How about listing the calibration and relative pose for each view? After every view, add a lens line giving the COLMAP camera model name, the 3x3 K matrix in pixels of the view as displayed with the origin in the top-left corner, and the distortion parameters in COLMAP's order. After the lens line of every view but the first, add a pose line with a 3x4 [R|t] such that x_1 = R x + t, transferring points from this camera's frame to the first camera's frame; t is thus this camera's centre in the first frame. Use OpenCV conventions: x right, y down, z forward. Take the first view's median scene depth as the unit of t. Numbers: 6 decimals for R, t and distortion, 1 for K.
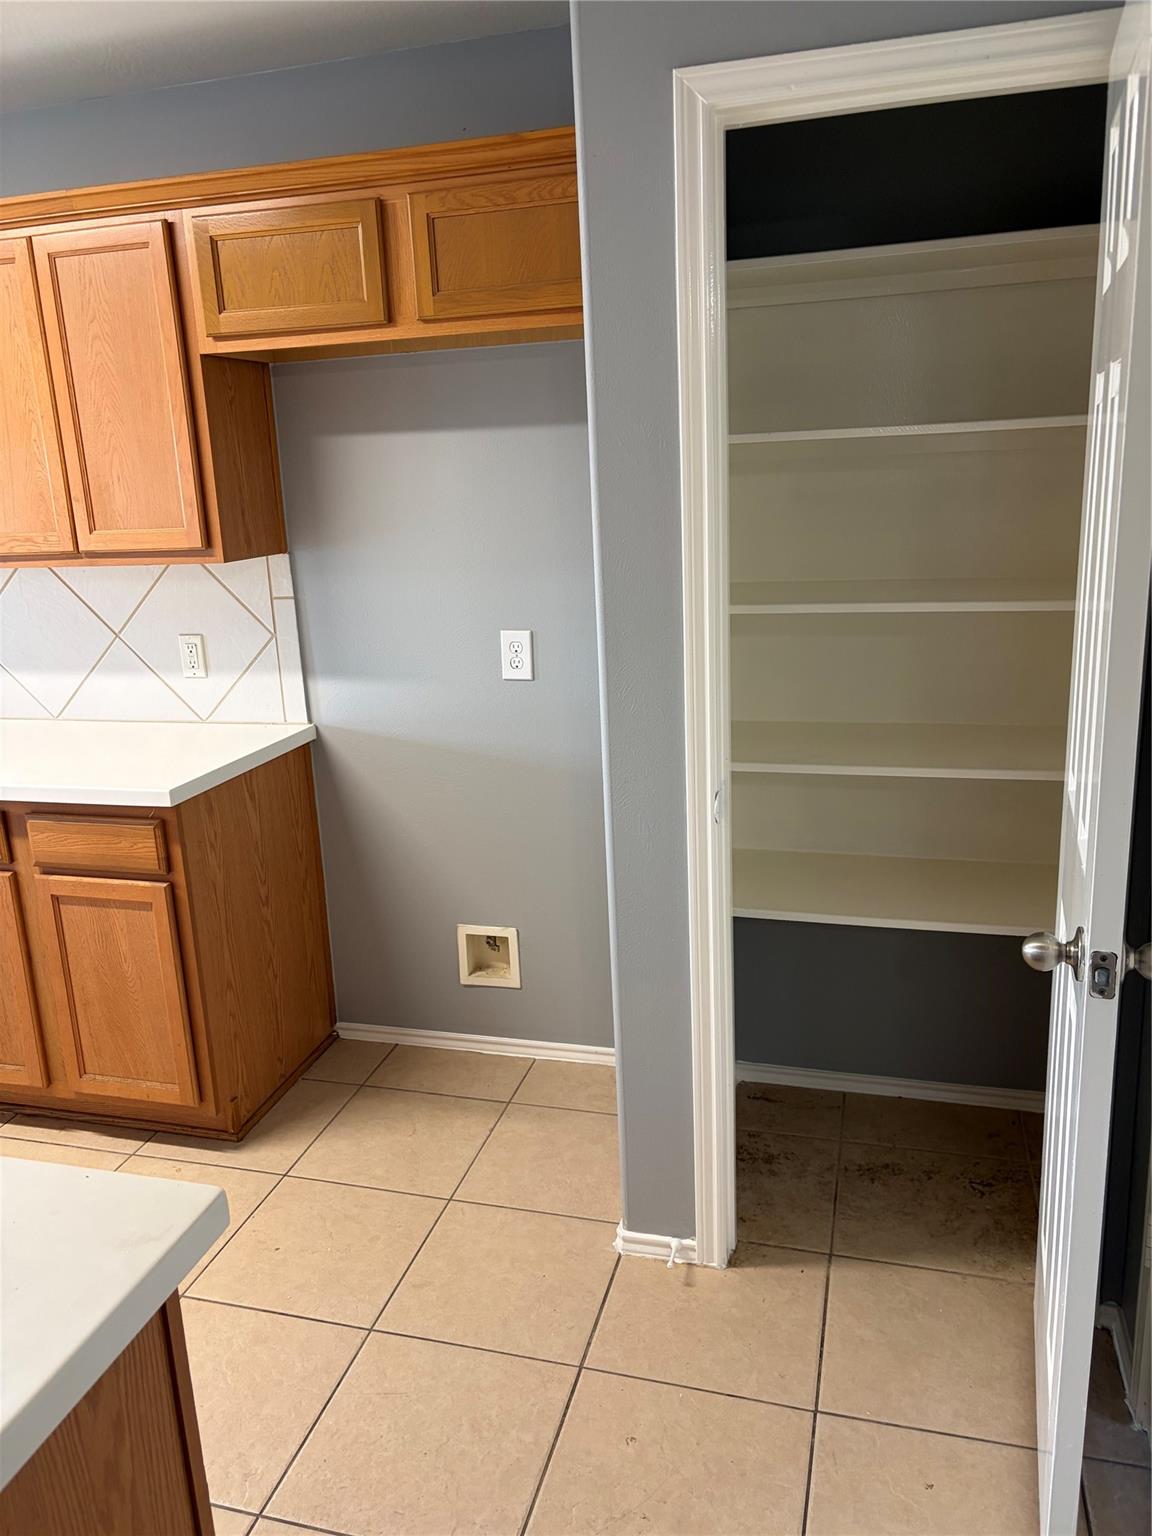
lens RADIAL K [[1155.8, 0, 552.0], [0, 1155.8, 781.5], [0, 0, 1]] dist [0.027396, -0.031942]
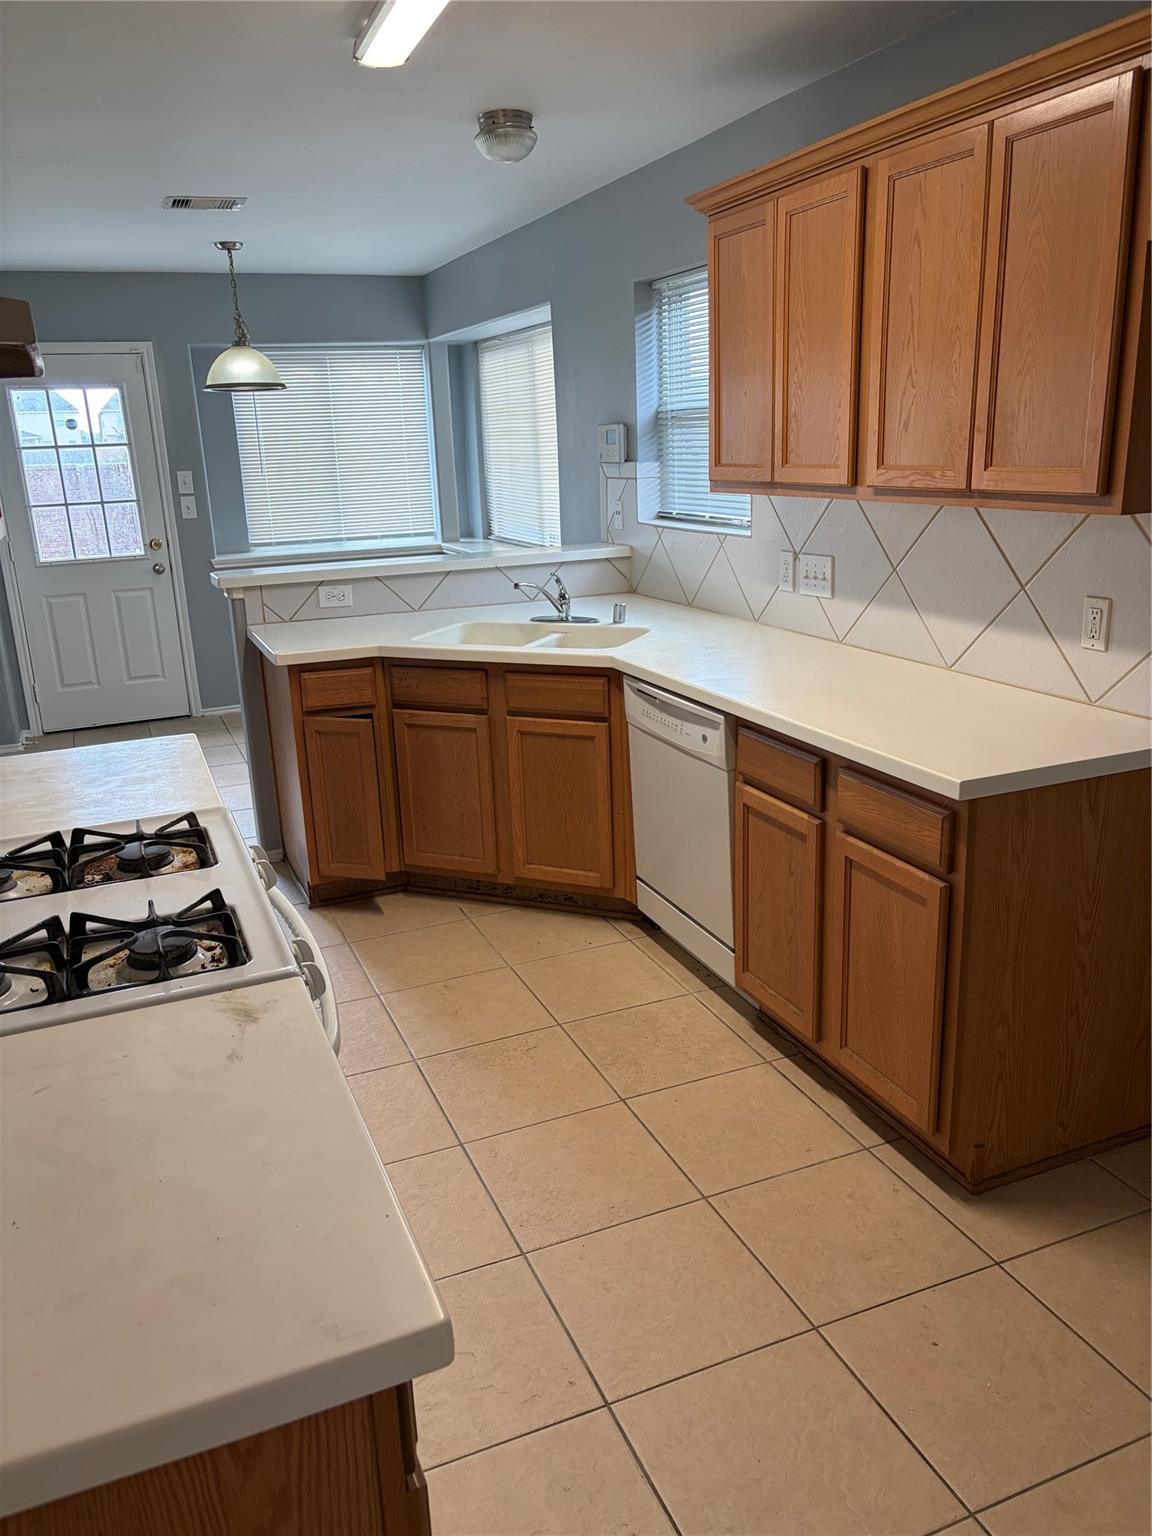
lens RADIAL K [[1155.8, 0, 577.5], [0, 1155.8, 780.9], [0, 0, 1]] dist [0.027396, -0.031942]
pose [[0.623282, 0.244898, -0.742660, 0.115878], [-0.196009, 0.968306, 0.154805, -0.064217], [0.757034, 0.049080, 0.651530, 0.219063]]
